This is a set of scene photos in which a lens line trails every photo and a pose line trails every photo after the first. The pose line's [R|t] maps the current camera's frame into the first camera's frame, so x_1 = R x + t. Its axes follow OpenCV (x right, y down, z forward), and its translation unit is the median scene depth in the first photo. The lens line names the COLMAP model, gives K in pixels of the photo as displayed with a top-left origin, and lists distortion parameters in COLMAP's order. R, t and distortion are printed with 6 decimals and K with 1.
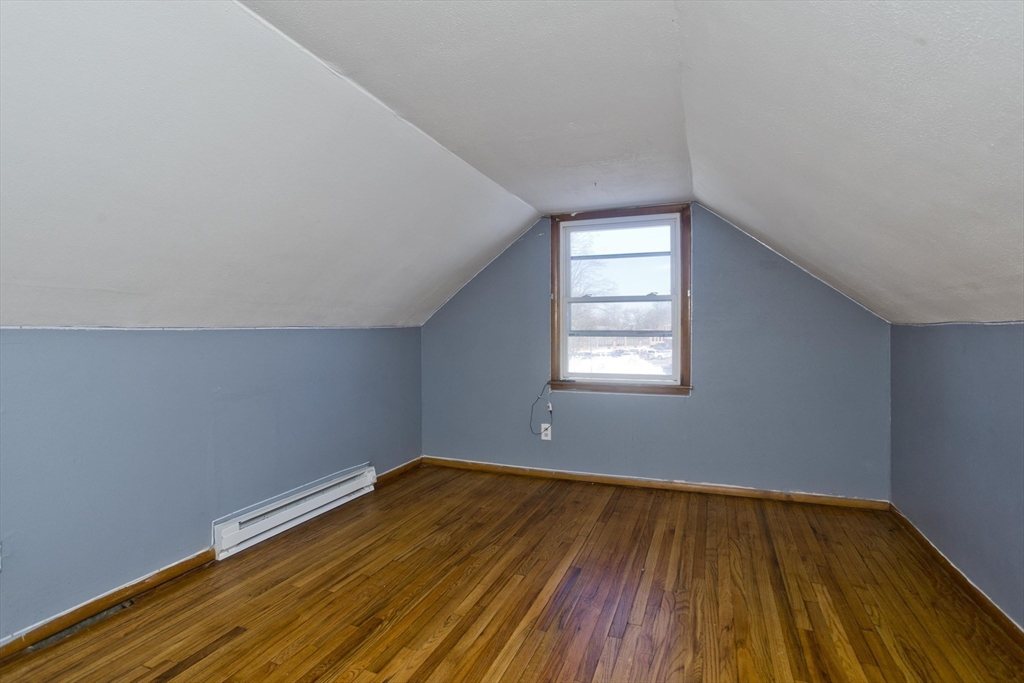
lens RADIAL K [[500.0, 0, 498.0], [0, 500.0, 328.6], [0, 0, 1]] dist [-0.048081, 0.028307]
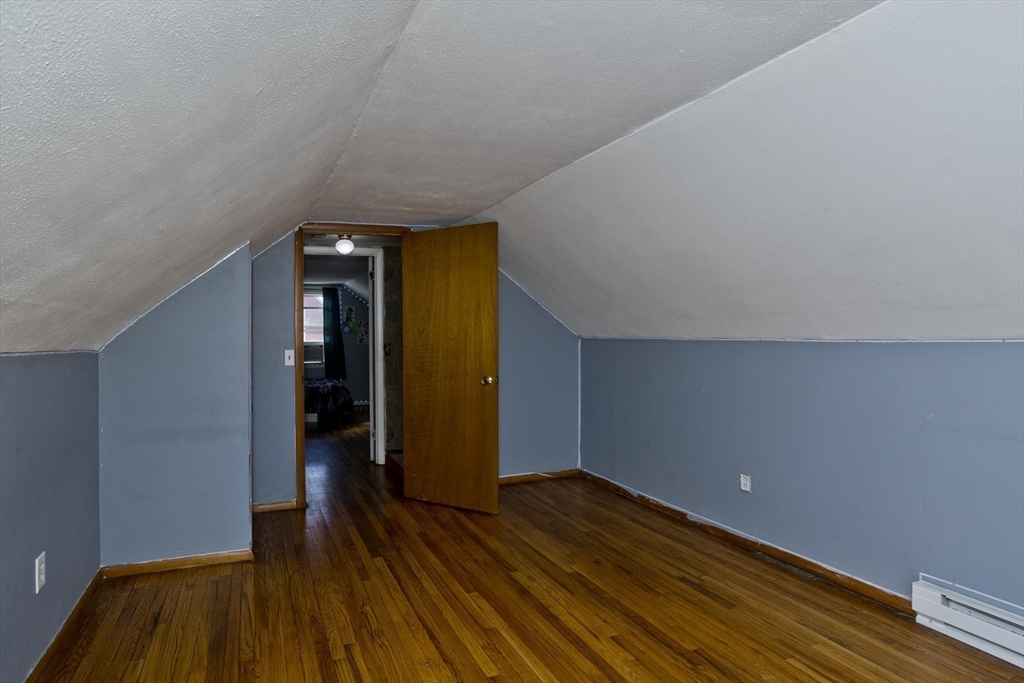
lens RADIAL K [[500.0, 0, 498.0], [0, 500.0, 328.6], [0, 0, 1]] dist [-0.048081, 0.028307]
pose [[-0.648793, 0.001971, -0.760962, 0.651891], [0.016084, 0.999809, -0.011124, -0.045233], [0.760795, -0.019456, -0.648701, 1.197094]]
